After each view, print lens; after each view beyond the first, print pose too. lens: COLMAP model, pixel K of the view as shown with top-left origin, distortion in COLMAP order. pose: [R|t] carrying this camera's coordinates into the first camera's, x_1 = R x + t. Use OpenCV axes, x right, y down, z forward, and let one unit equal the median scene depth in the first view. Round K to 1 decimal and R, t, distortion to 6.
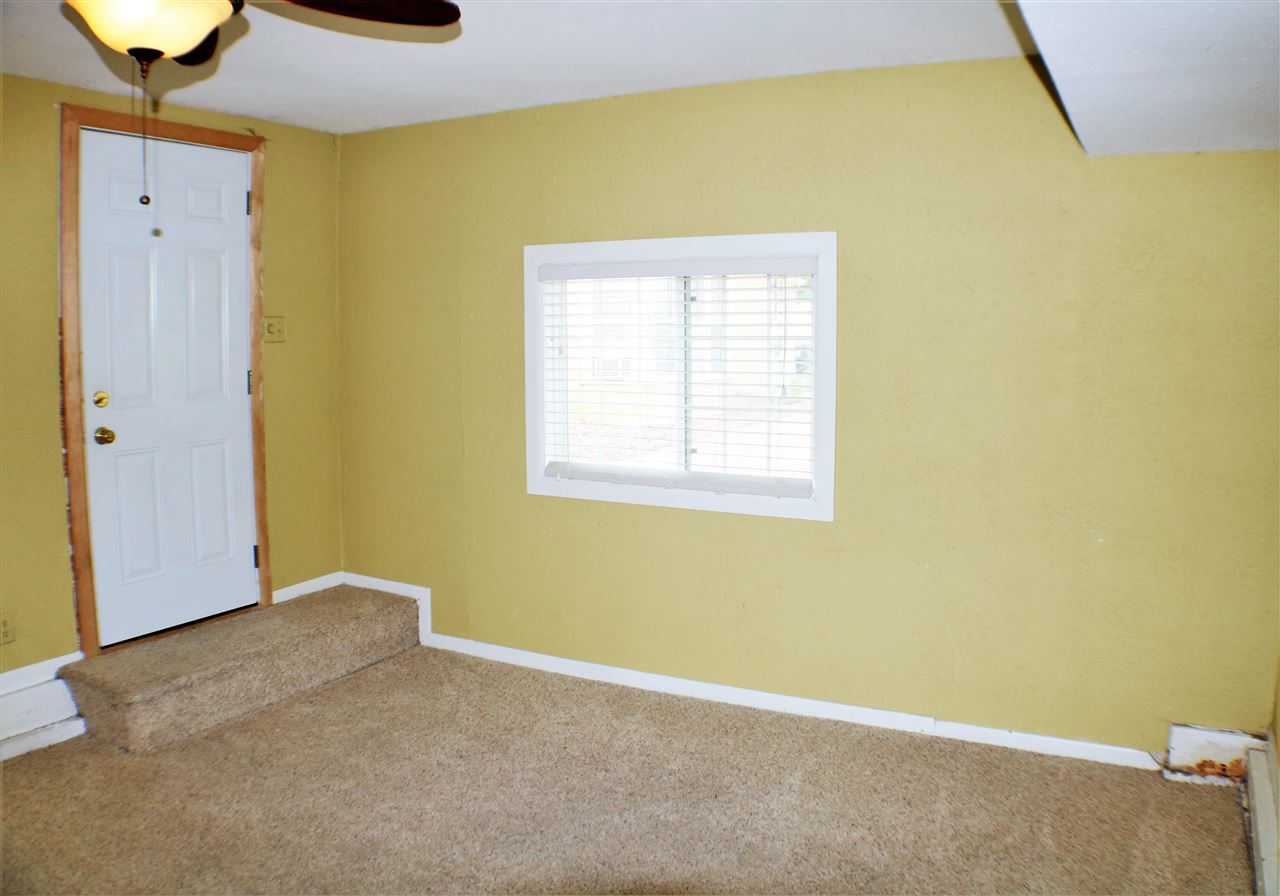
lens RADIAL K [[1001.6, 0, 640.0], [0, 1001.6, 448.0], [0, 0, 1]] dist [-0.183037, 0.014771]
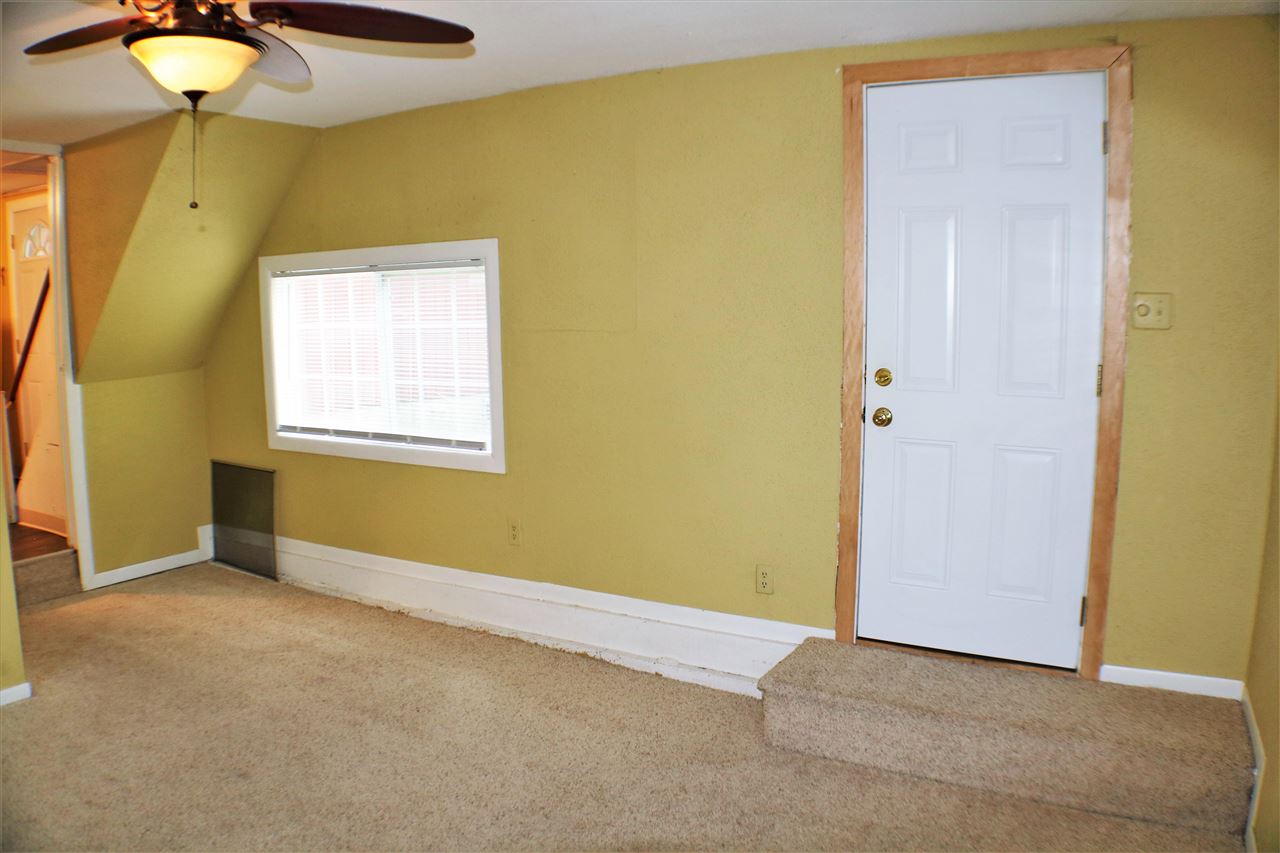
lens RADIAL K [[943.8, 0, 640.0], [0, 943.8, 426.5], [0, 0, 1]] dist [-0.209234, 0.068090]
pose [[-0.031231, 0.116510, -0.992698, 0.575494], [-0.120567, 0.985492, 0.119457, -0.140972], [0.992214, 0.123417, -0.016730, 1.310568]]
